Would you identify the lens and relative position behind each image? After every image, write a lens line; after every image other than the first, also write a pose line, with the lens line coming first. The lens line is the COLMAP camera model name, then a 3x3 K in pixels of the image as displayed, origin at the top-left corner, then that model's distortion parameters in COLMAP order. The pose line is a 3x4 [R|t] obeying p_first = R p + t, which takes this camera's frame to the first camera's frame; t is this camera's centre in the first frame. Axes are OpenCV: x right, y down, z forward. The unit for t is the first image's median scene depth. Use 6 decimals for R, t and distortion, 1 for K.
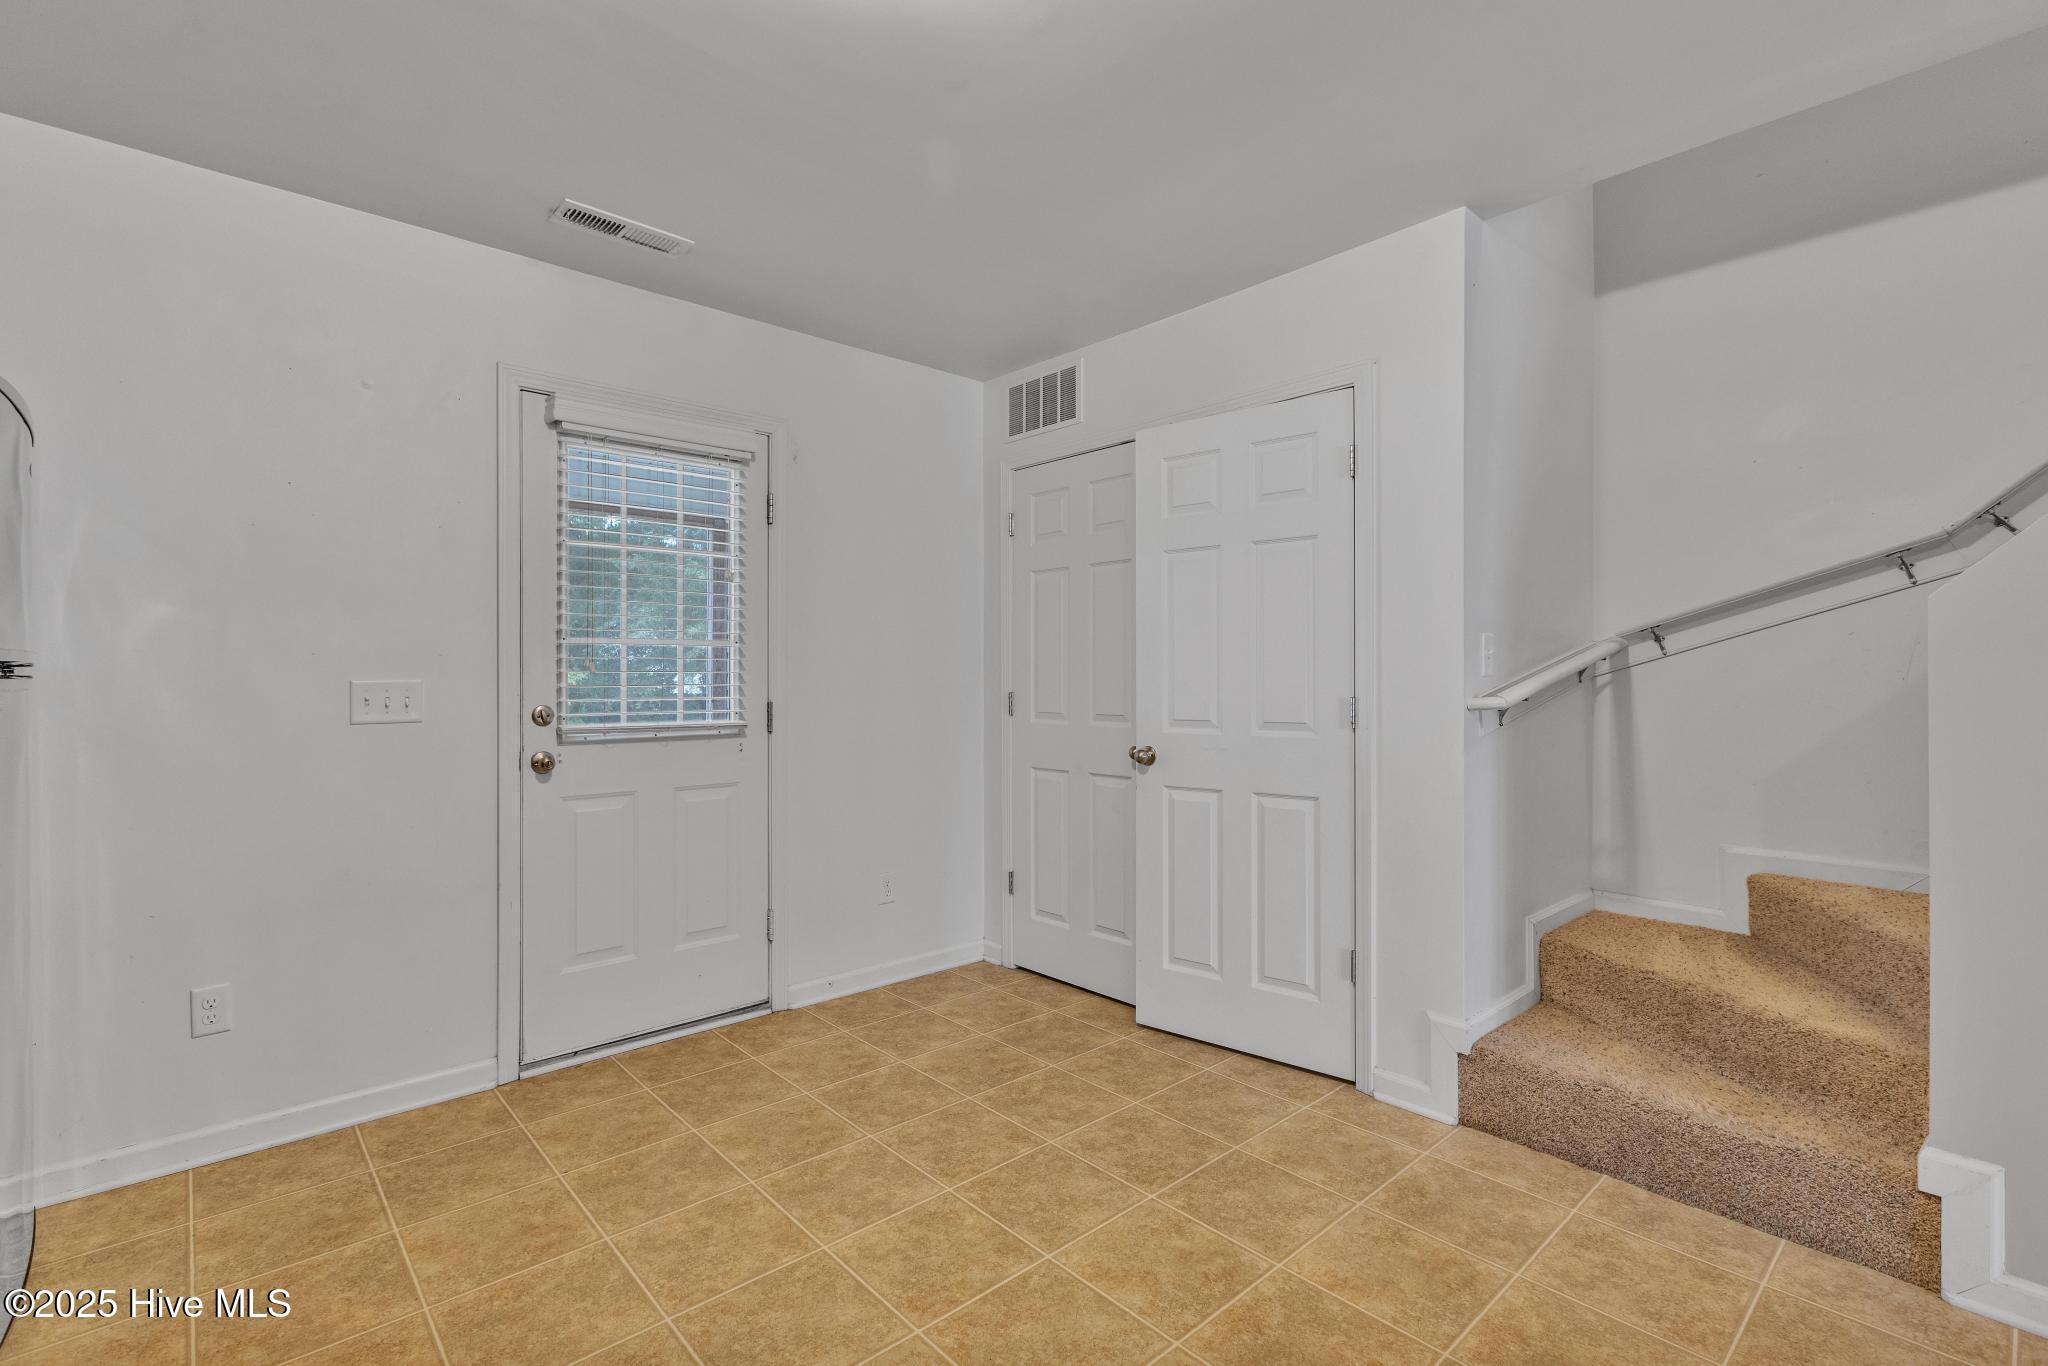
lens RADIAL K [[939.8, 0, 1034.4], [0, 939.8, 671.6], [0, 0, 1]] dist [0.003919, -0.001467]
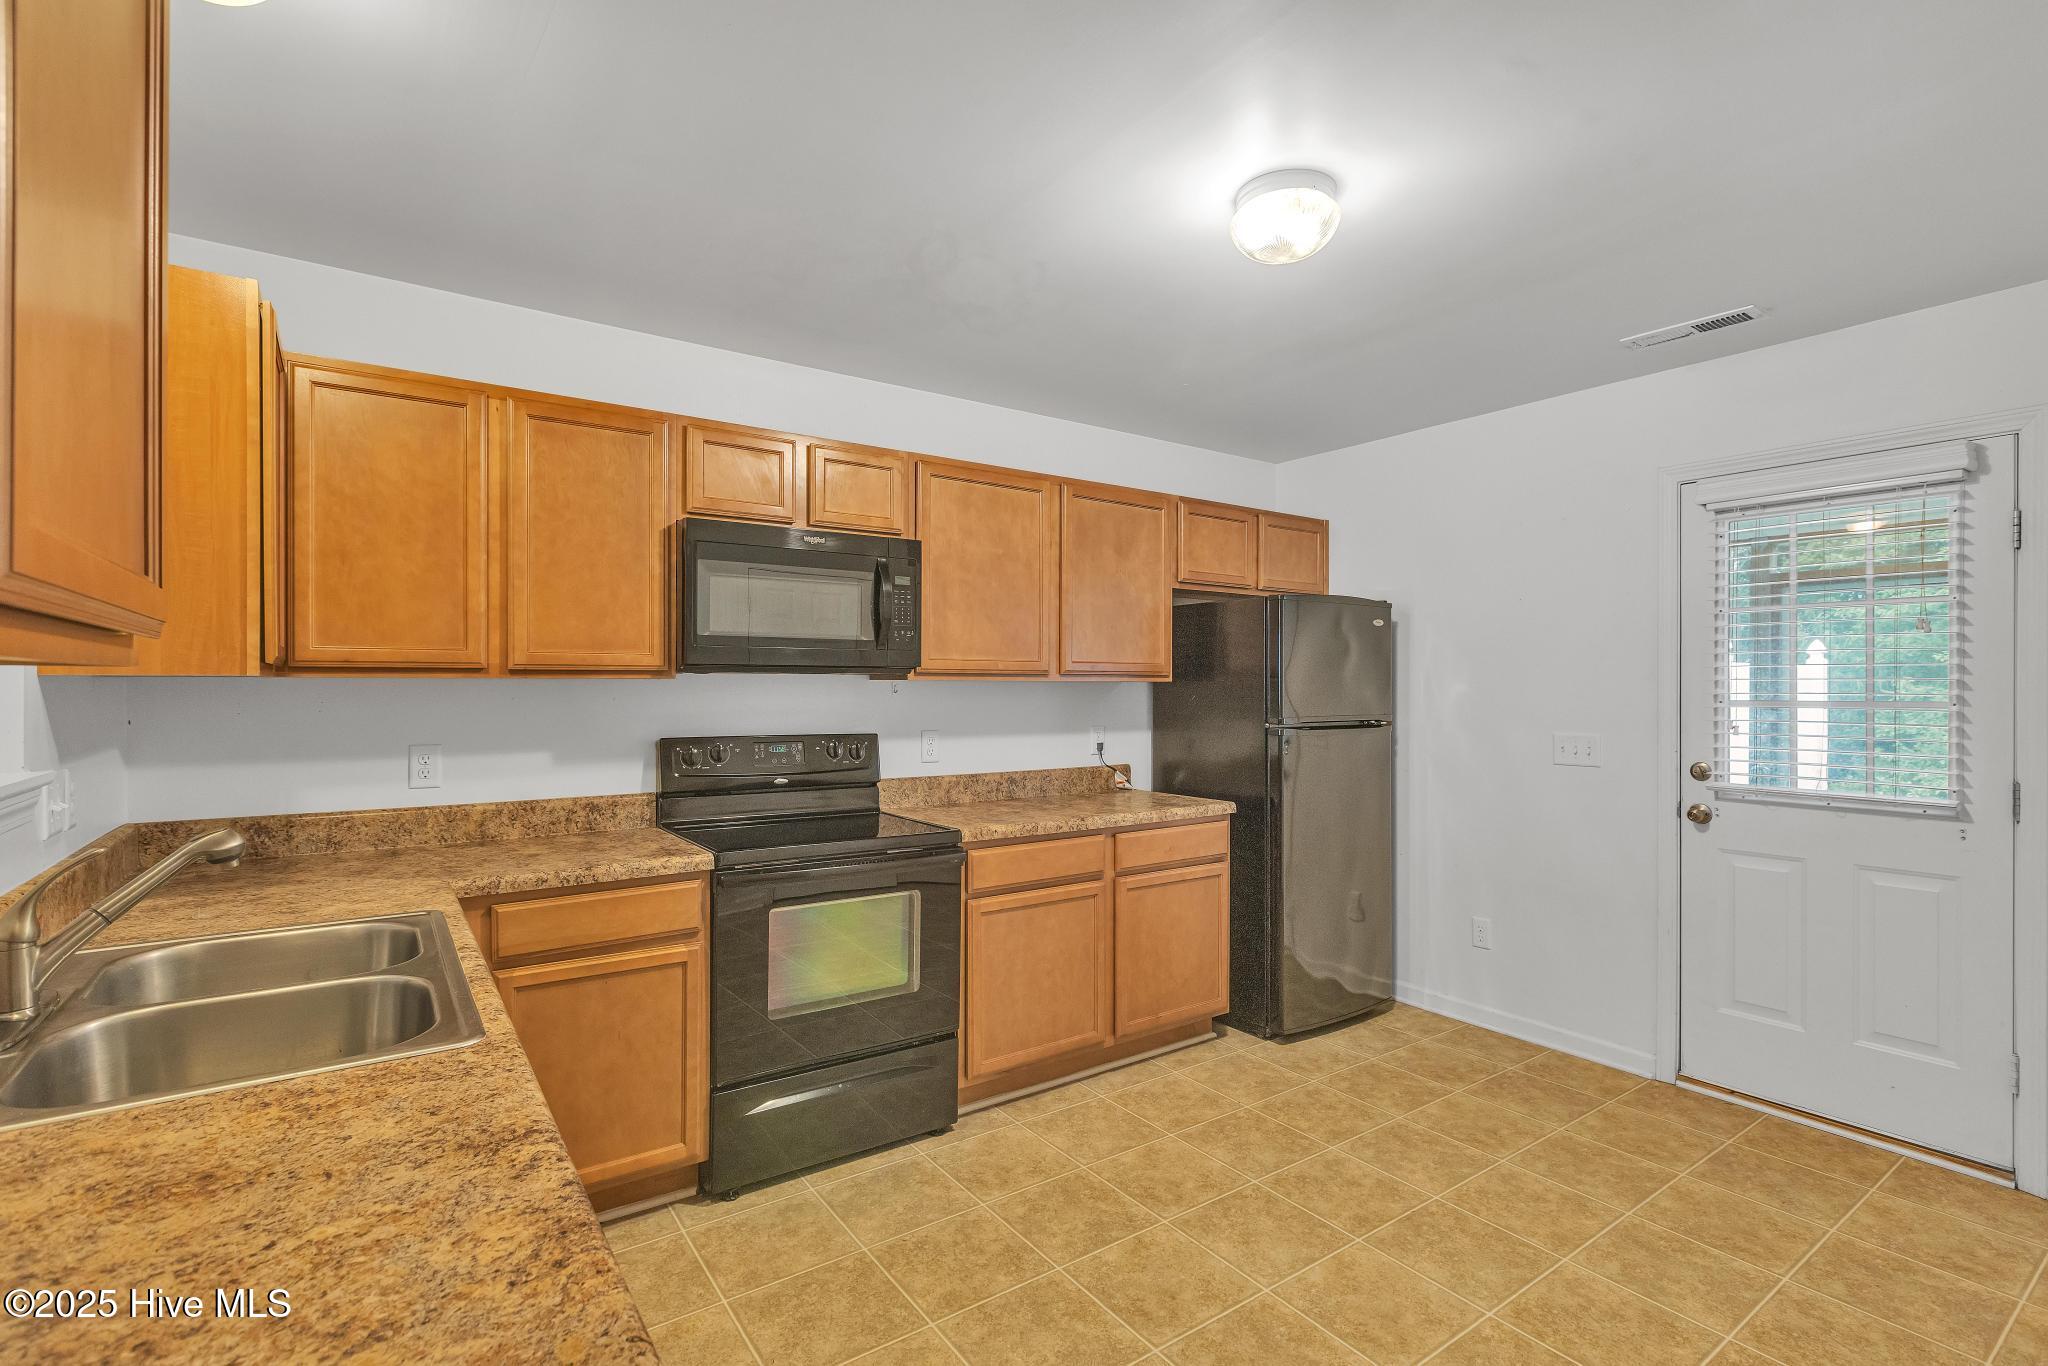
lens RADIAL K [[939.8, 0, 1045.5], [0, 939.8, 691.0], [0, 0, 1]] dist [0.003919, -0.001467]
pose [[-0.119641, -0.004379, -0.992808, 0.796769], [-0.007017, 0.999969, -0.003565, -0.045583], [0.992792, 0.006540, -0.119668, 0.427623]]
